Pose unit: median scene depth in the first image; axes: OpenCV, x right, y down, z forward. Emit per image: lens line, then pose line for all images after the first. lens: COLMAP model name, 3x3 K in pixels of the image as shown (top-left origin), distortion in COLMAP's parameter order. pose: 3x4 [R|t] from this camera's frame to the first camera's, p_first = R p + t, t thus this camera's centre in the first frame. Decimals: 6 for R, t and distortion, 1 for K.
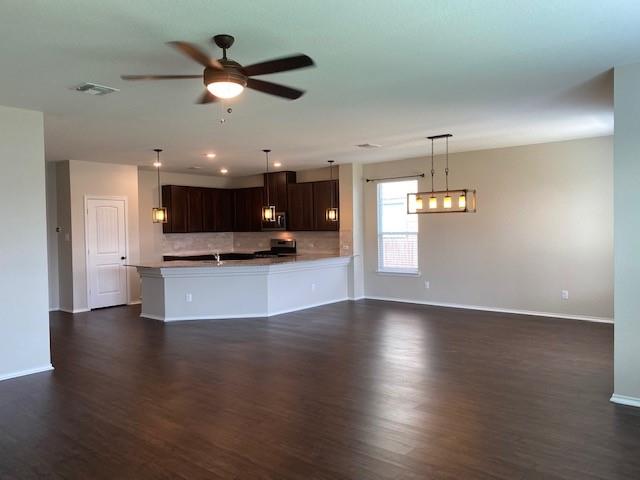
lens RADIAL K [[493.5, 0, 319.8], [0, 493.5, 242.3], [0, 0, 1]] dist [0.024510, -0.014918]
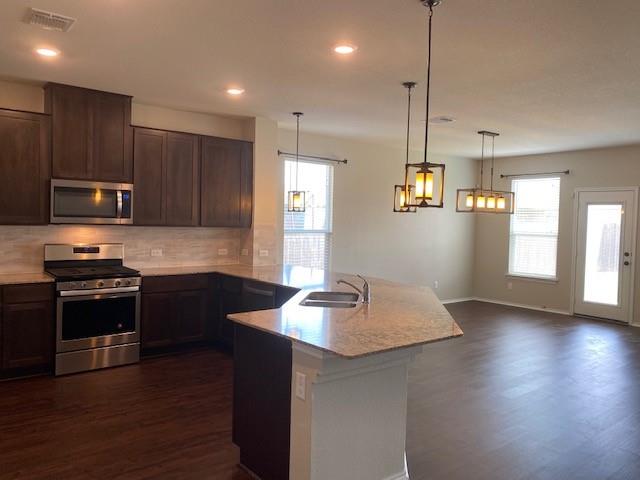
lens RADIAL K [[493.5, 0, 313.2], [0, 493.5, 235.8], [0, 0, 1]] dist [0.024510, -0.014918]
pose [[0.200634, -0.008059, 0.979633, -0.662052], [0.005779, 0.999959, 0.007042, -0.019944], [-0.979649, 0.004249, 0.200672, 0.983043]]
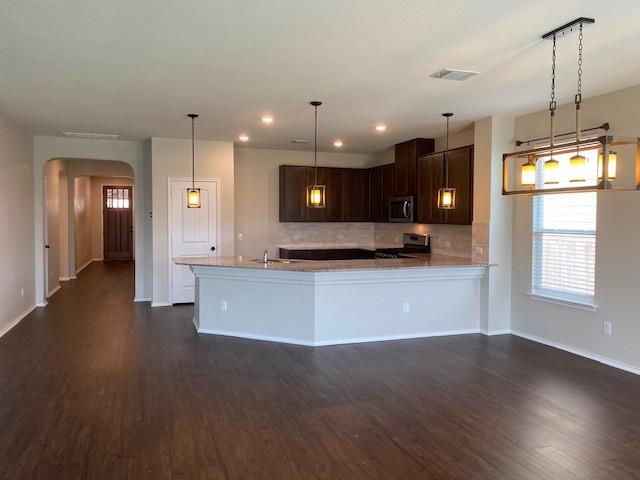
lens RADIAL K [[493.5, 0, 311.9], [0, 493.5, 229.9], [0, 0, 1]] dist [0.024510, -0.014918]
pose [[0.849981, 0.034488, -0.525683, 0.247520], [-0.036078, 0.999323, 0.007228, -0.015924], [0.525577, 0.012822, 0.850650, 0.411060]]
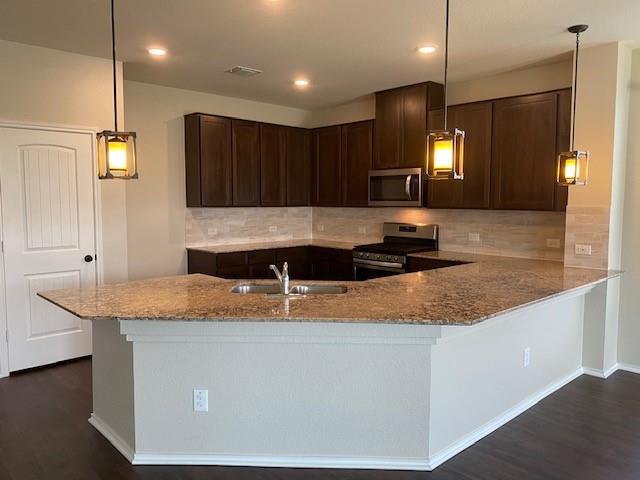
lens RADIAL K [[493.5, 0, 319.6], [0, 493.5, 237.1], [0, 0, 1]] dist [0.024510, -0.014918]
pose [[0.990415, 0.029330, -0.134973, -0.137520], [-0.023093, 0.998602, 0.047542, -0.018783], [0.136178, -0.043970, 0.989708, 0.665065]]
